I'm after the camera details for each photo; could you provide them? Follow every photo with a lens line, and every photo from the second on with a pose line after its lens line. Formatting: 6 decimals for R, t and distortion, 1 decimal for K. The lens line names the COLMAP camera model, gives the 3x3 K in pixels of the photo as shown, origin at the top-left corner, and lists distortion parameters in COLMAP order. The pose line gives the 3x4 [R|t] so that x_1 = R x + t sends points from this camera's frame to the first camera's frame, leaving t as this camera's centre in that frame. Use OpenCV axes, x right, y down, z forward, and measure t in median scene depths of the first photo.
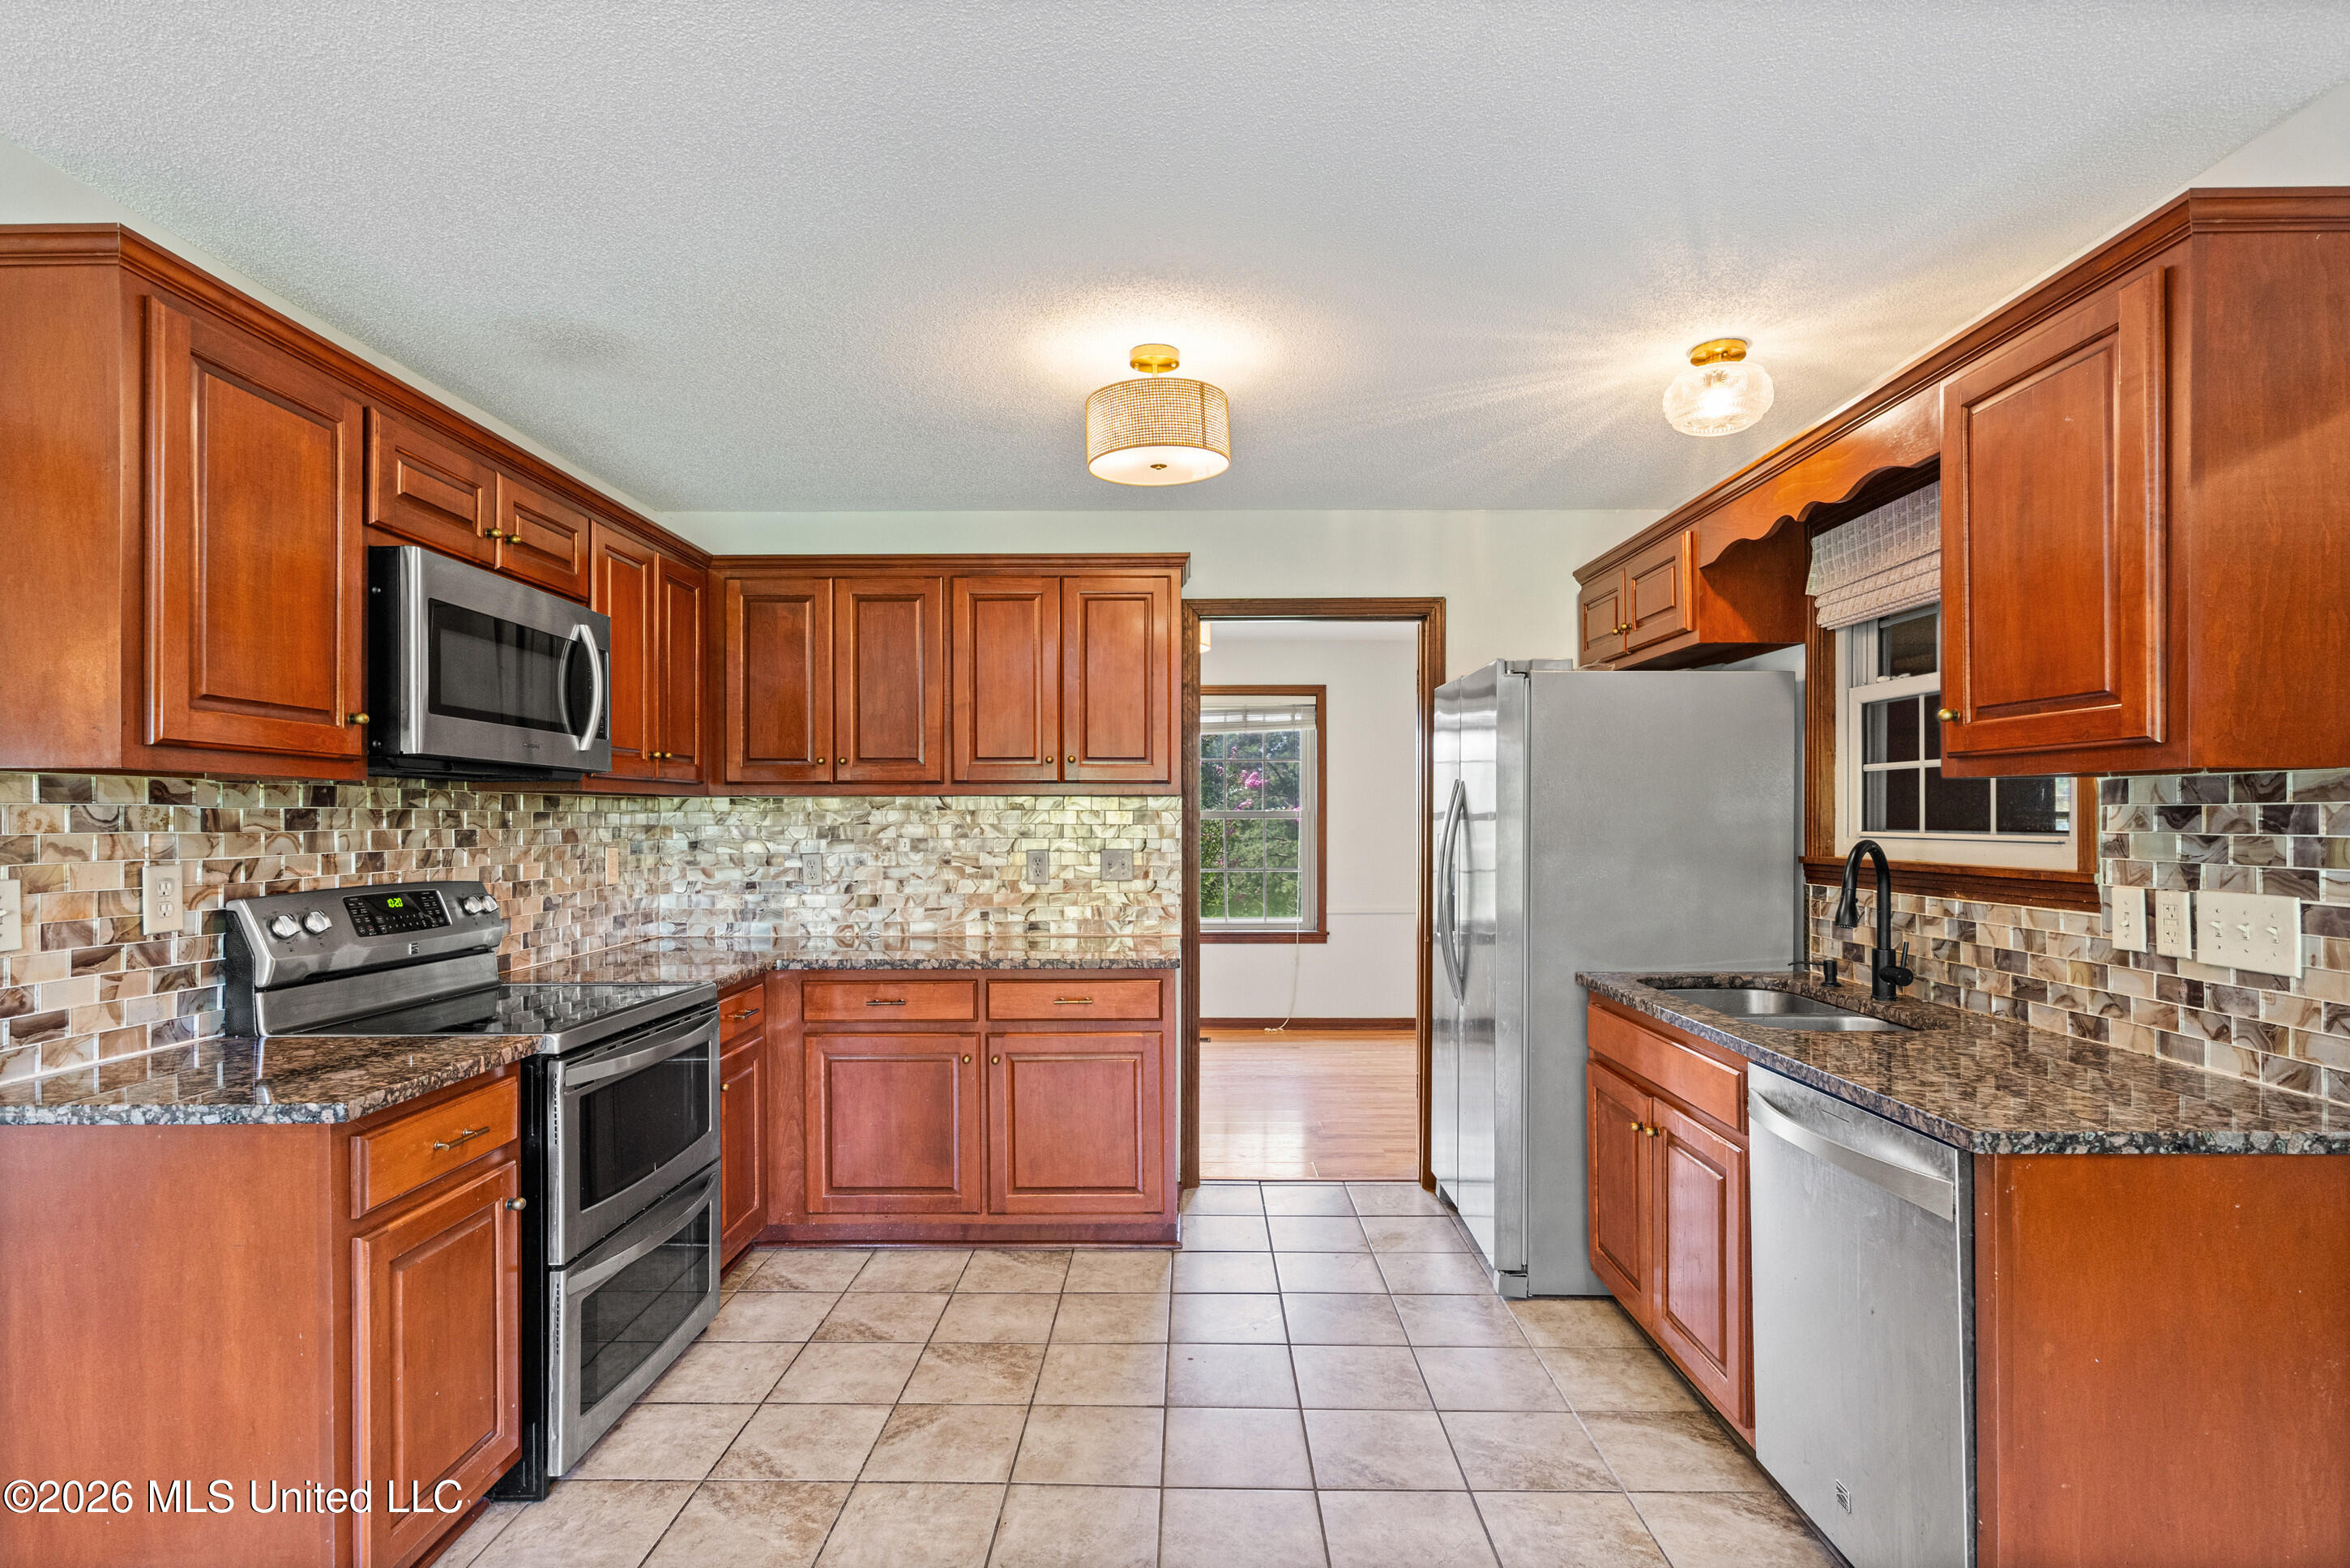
lens RADIAL K [[1133.7, 0, 1183.6], [0, 1133.7, 829.0], [0, 0, 1]] dist [-0.001270, 0.000463]
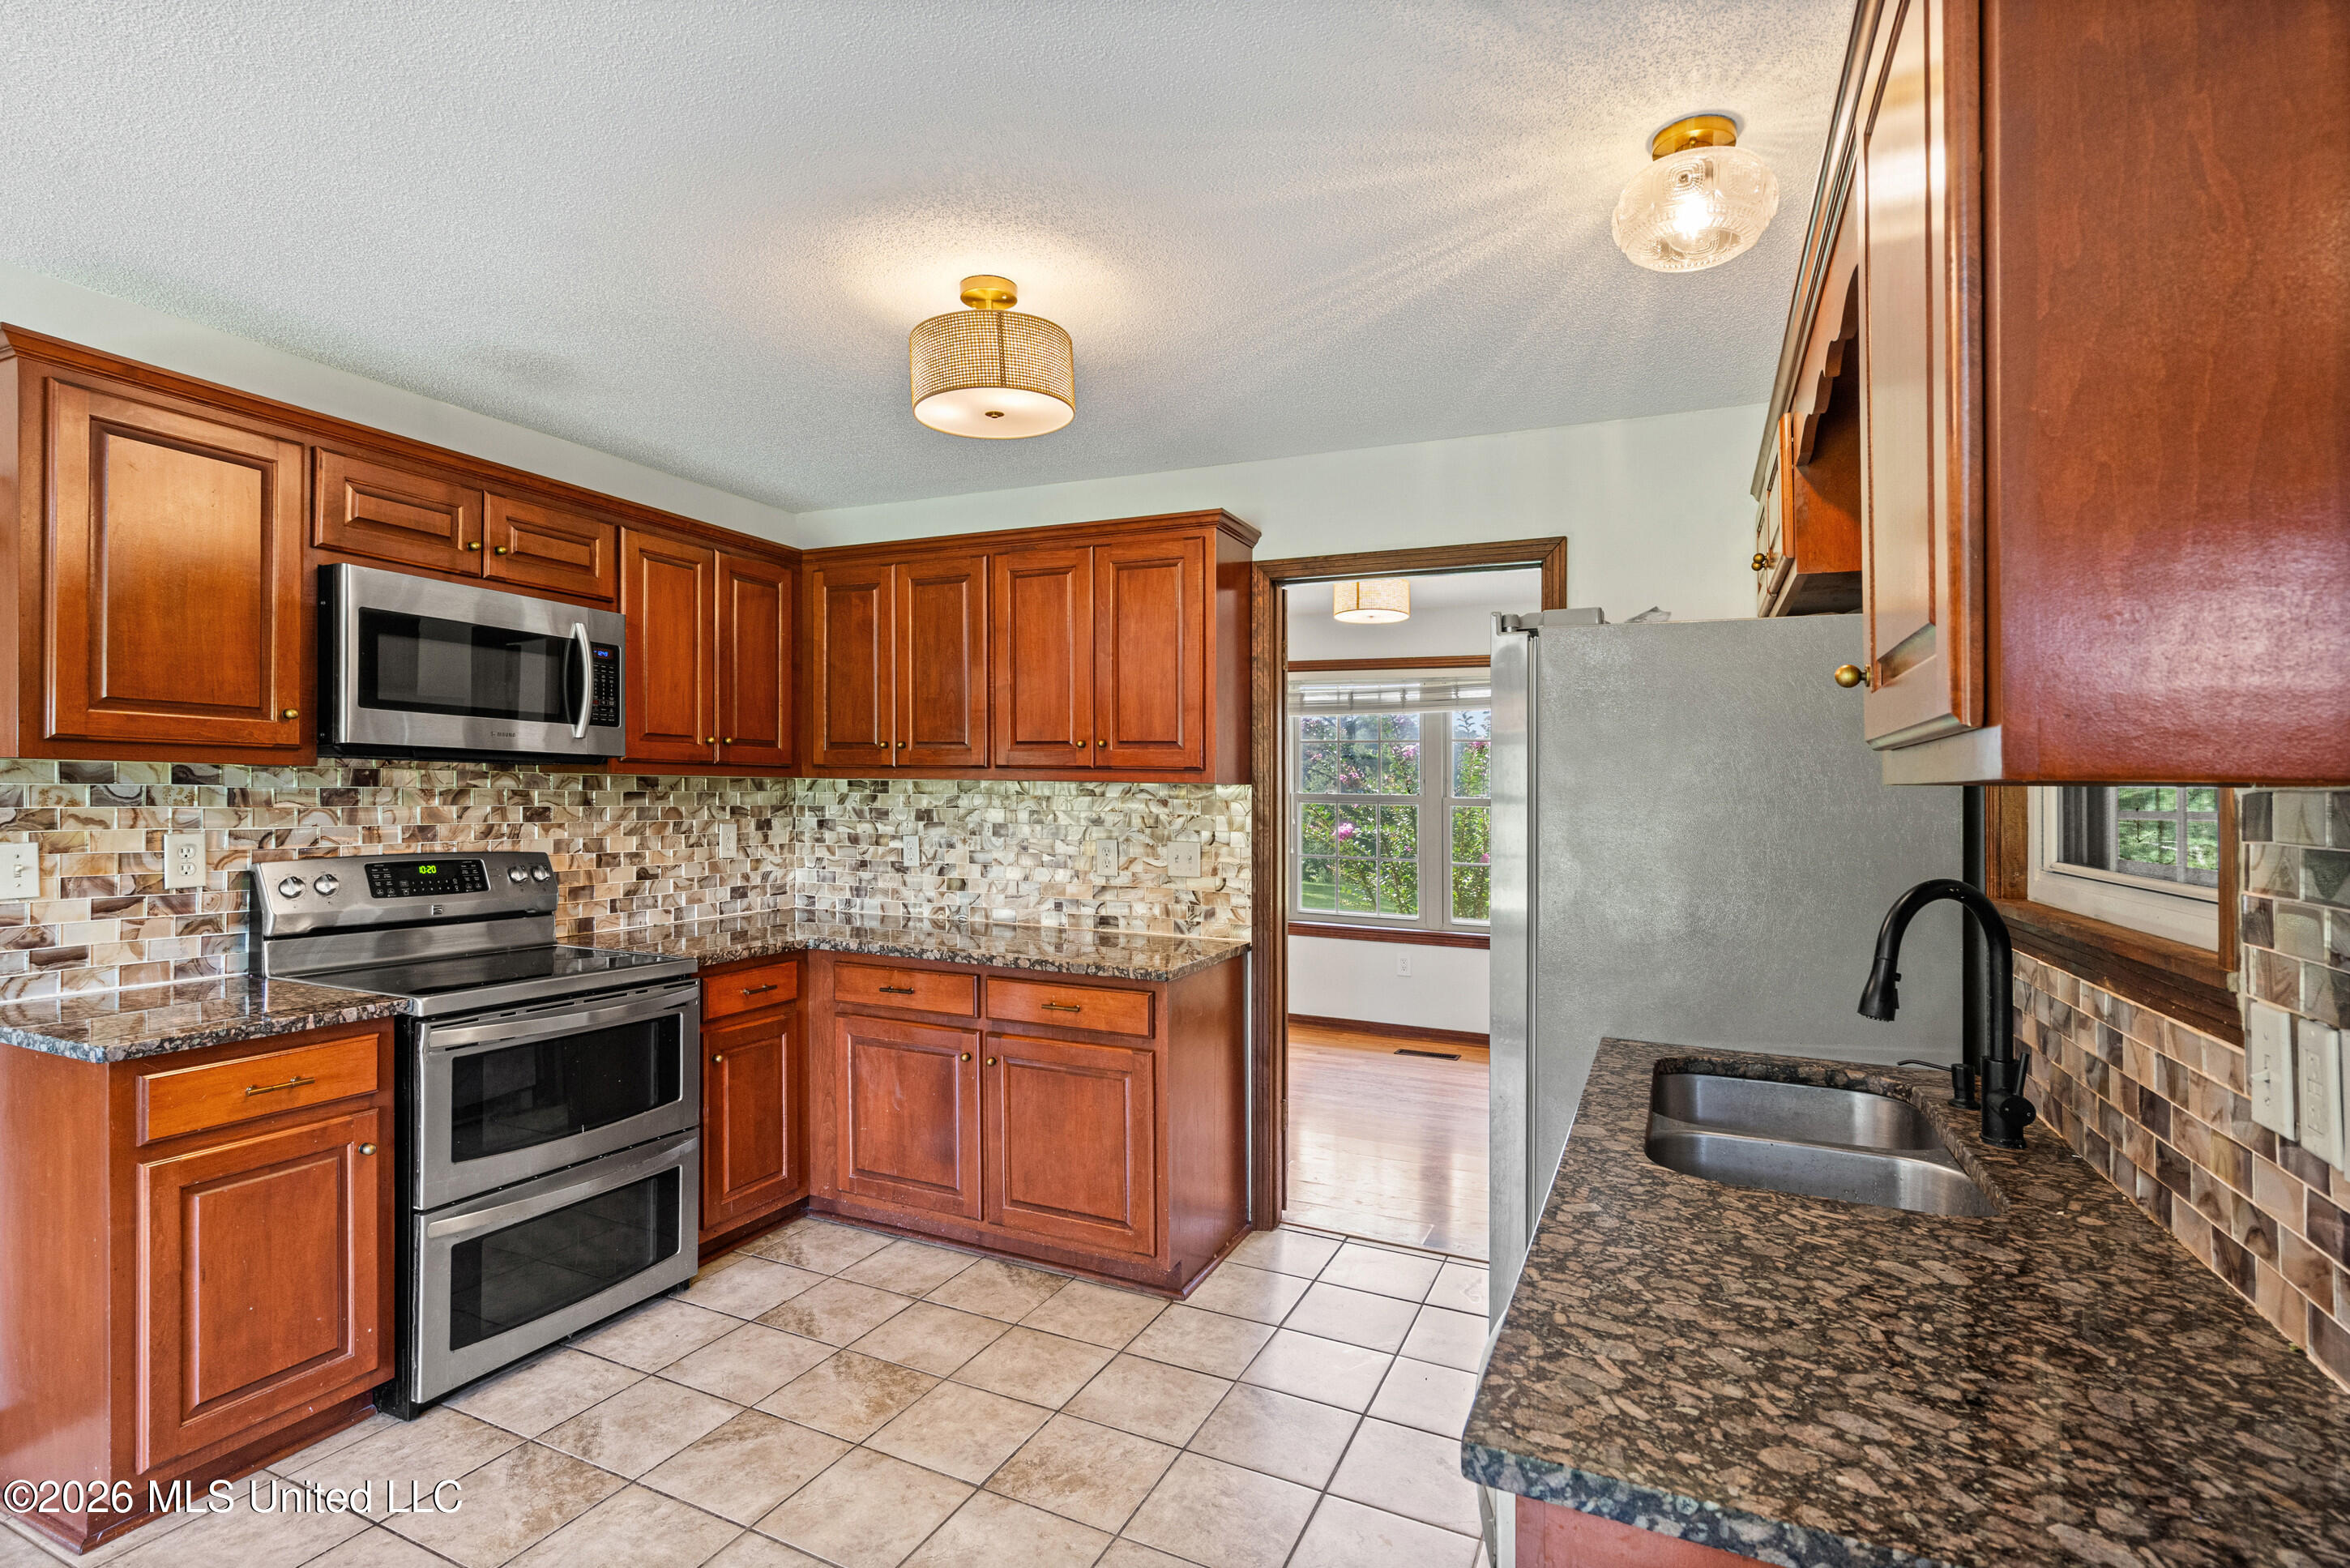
lens RADIAL K [[1136.5, 0, 1148.6], [0, 1136.5, 793.6], [0, 0, 1]] dist [-0.001028, 0.000437]
pose [[0.906076, 0.018702, -0.422702, 0.417509], [-0.023363, 0.999710, -0.005847, -0.020780], [0.422470, 0.015173, 0.906250, 0.228373]]
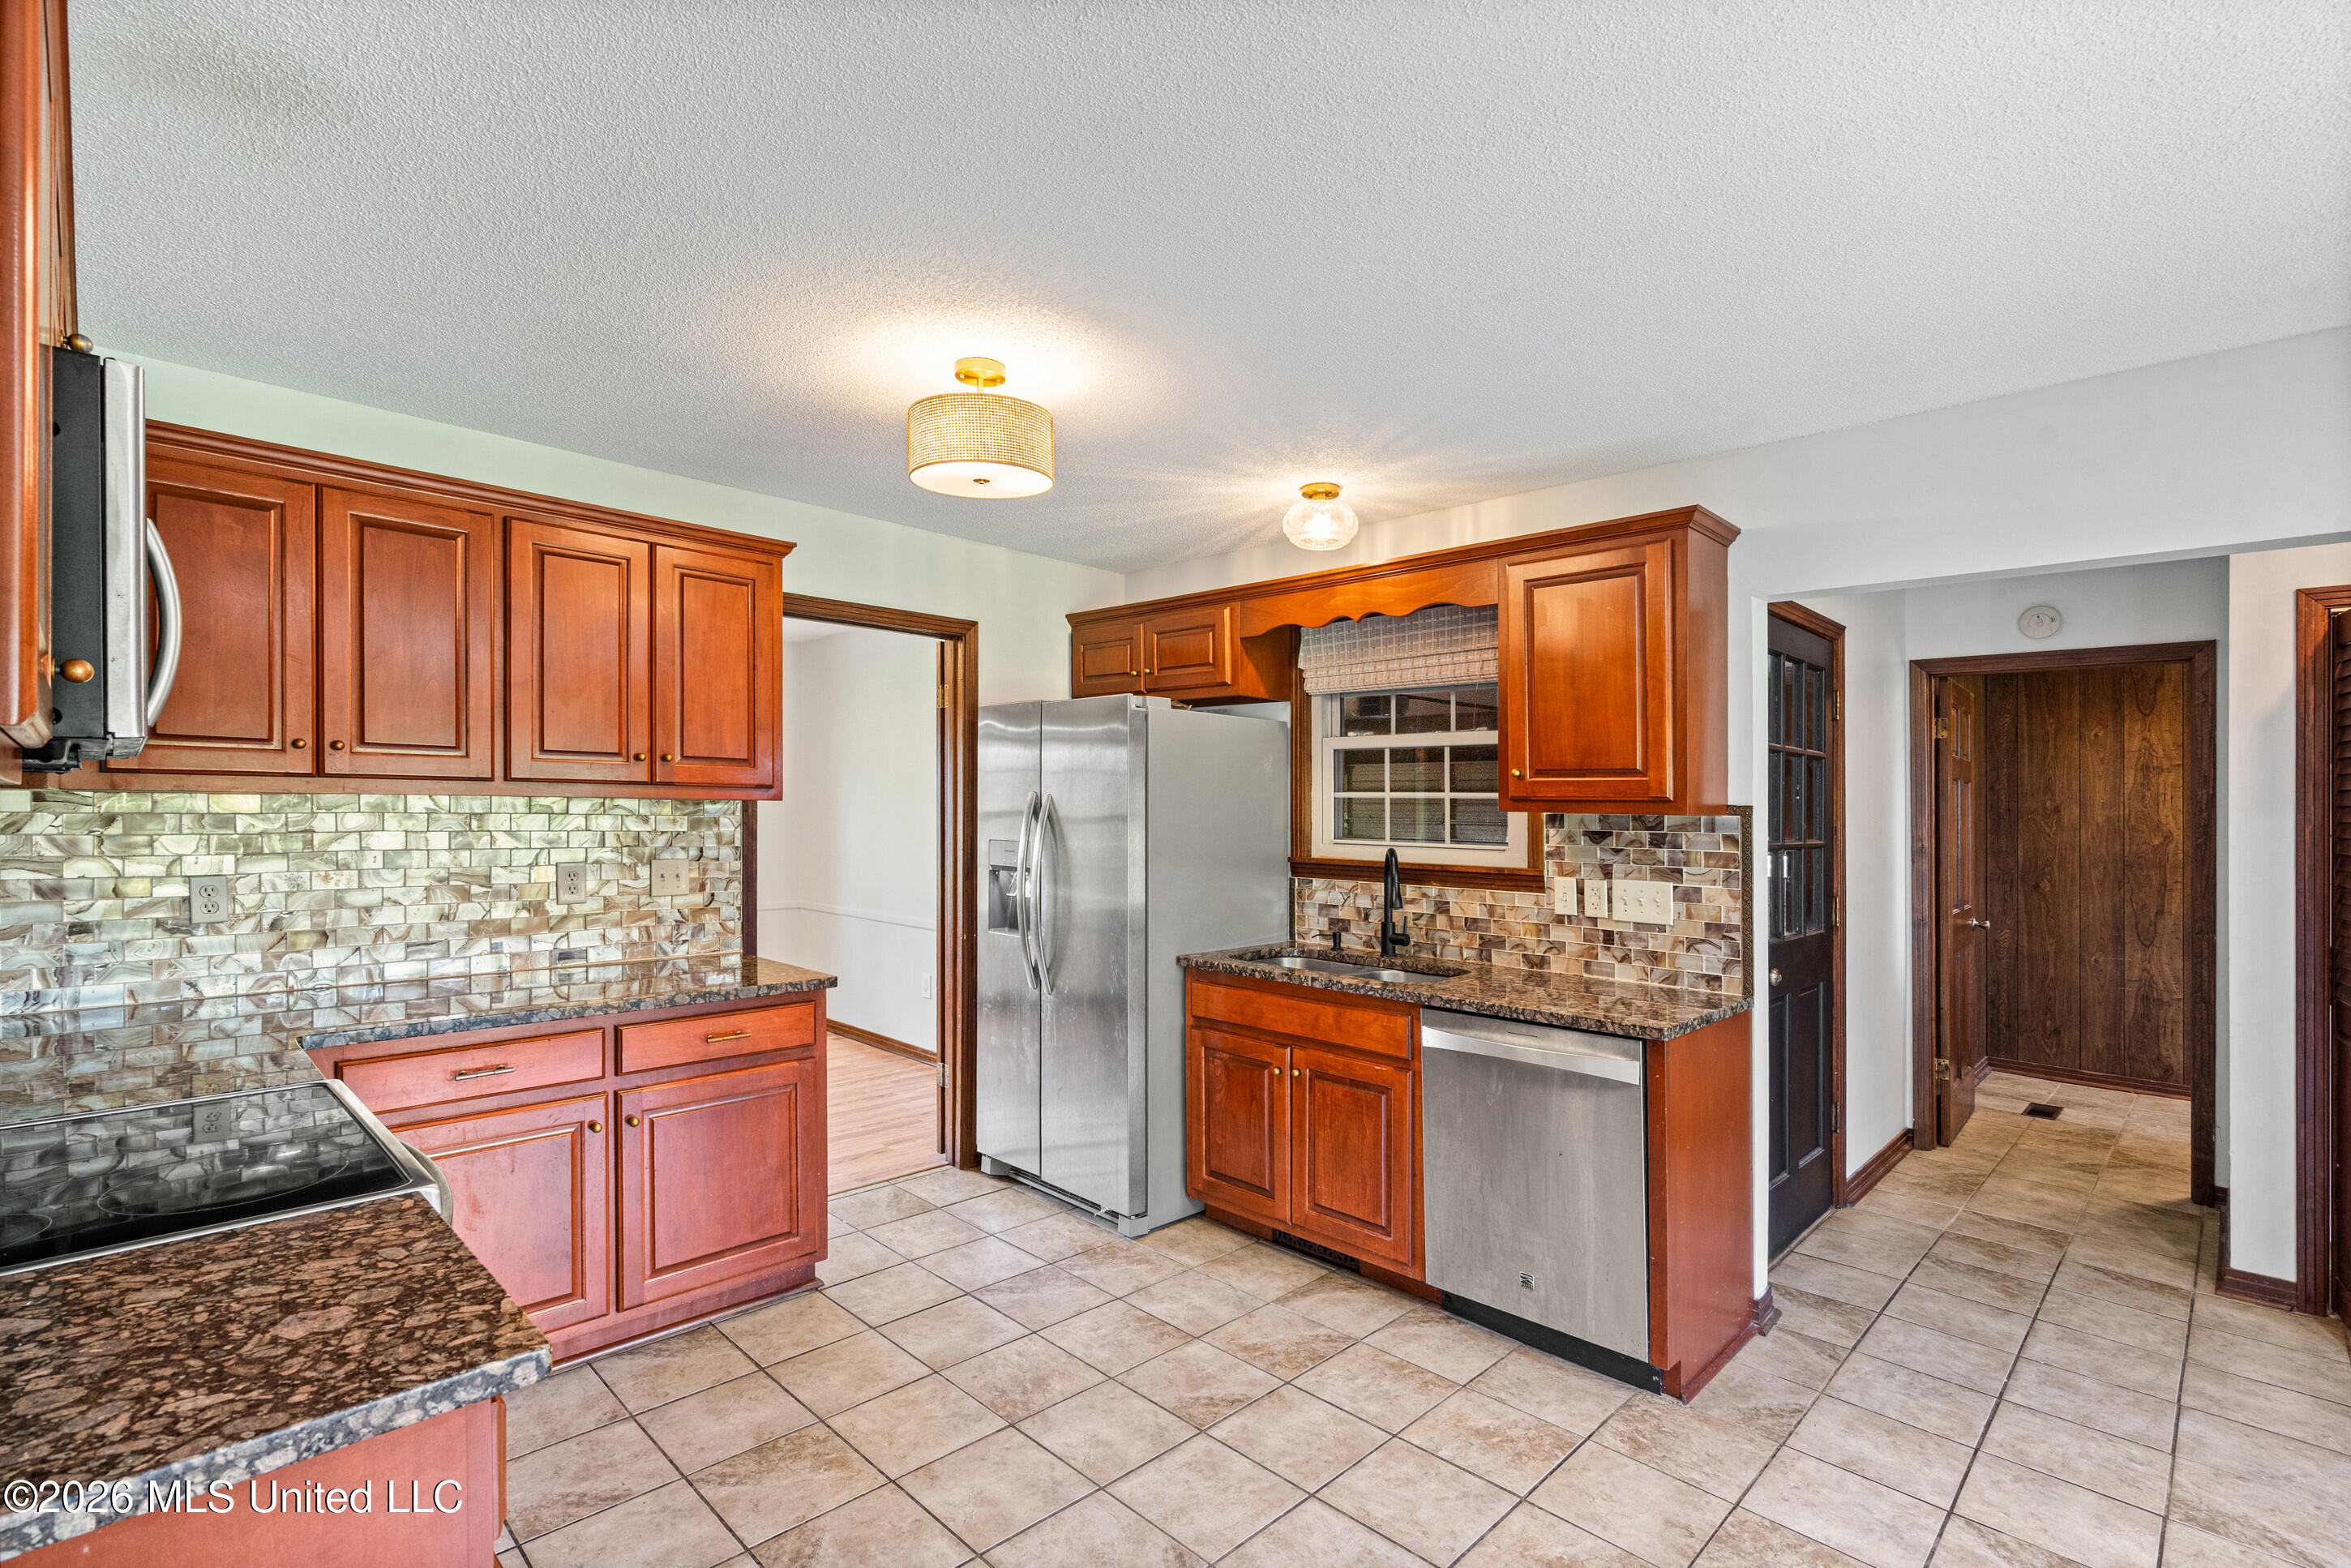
lens RADIAL K [[1075.5, 0, 1150.8], [0, 1075.5, 807.4], [0, 0, 1]] dist [-0.003781, 0.000116]
pose [[0.706784, 0.012462, 0.707320, -0.536229], [-0.007915, 0.999922, -0.009709, -0.024082], [-0.707385, 0.001264, 0.706827, 0.213495]]
